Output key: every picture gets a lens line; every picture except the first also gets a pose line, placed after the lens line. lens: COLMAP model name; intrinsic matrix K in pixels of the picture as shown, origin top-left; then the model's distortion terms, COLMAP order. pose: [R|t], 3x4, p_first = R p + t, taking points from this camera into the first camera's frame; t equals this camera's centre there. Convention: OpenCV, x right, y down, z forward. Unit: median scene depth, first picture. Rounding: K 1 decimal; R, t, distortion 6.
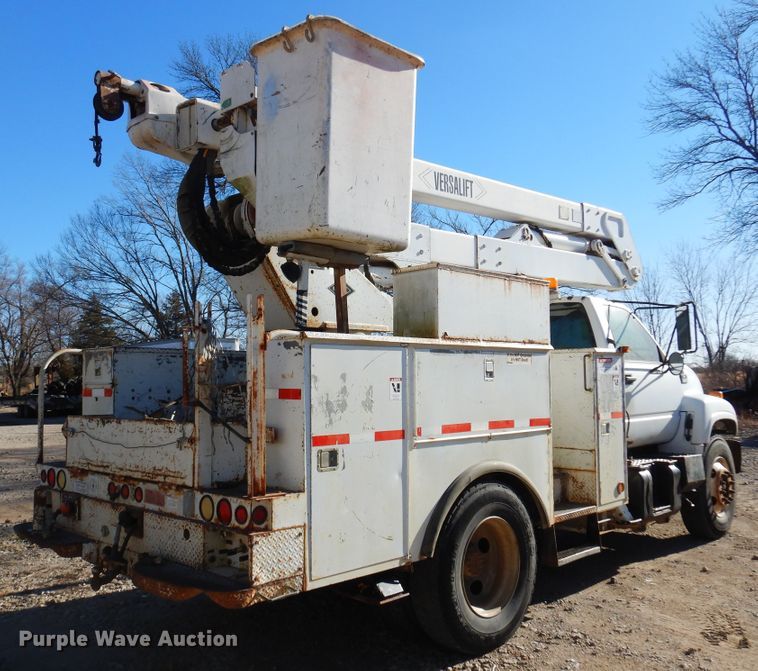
lens RADIAL K [[761.1, 0, 368.6], [0, 761.1, 347.8], [0, 0, 1]] dist [0.012721, 0.000000]
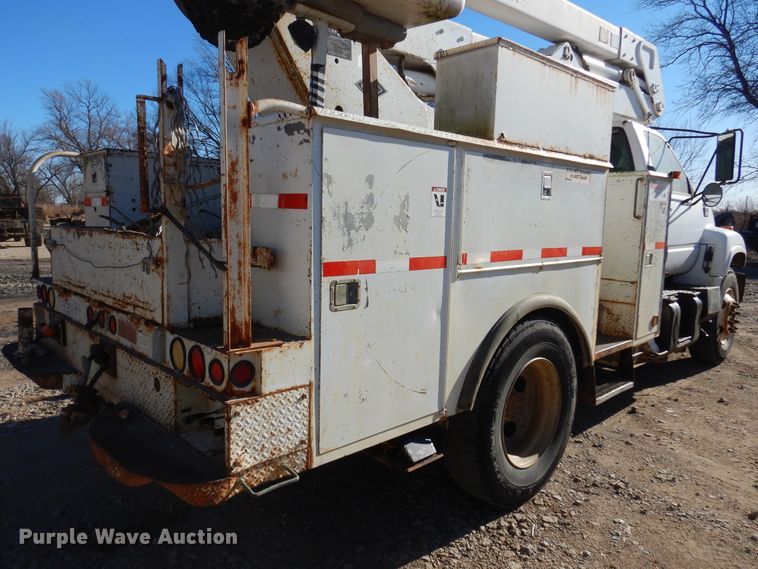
lens RADIAL K [[552.5, 0, 374.1], [0, 552.5, 289.4], [0, 0, 1]] dist [0.017926, -0.004496]
pose [[0.999091, 0.033948, -0.025774, -0.010421], [-0.028868, 0.983819, 0.176825, 0.040112], [0.031360, -0.175920, 0.983905, 0.401305]]
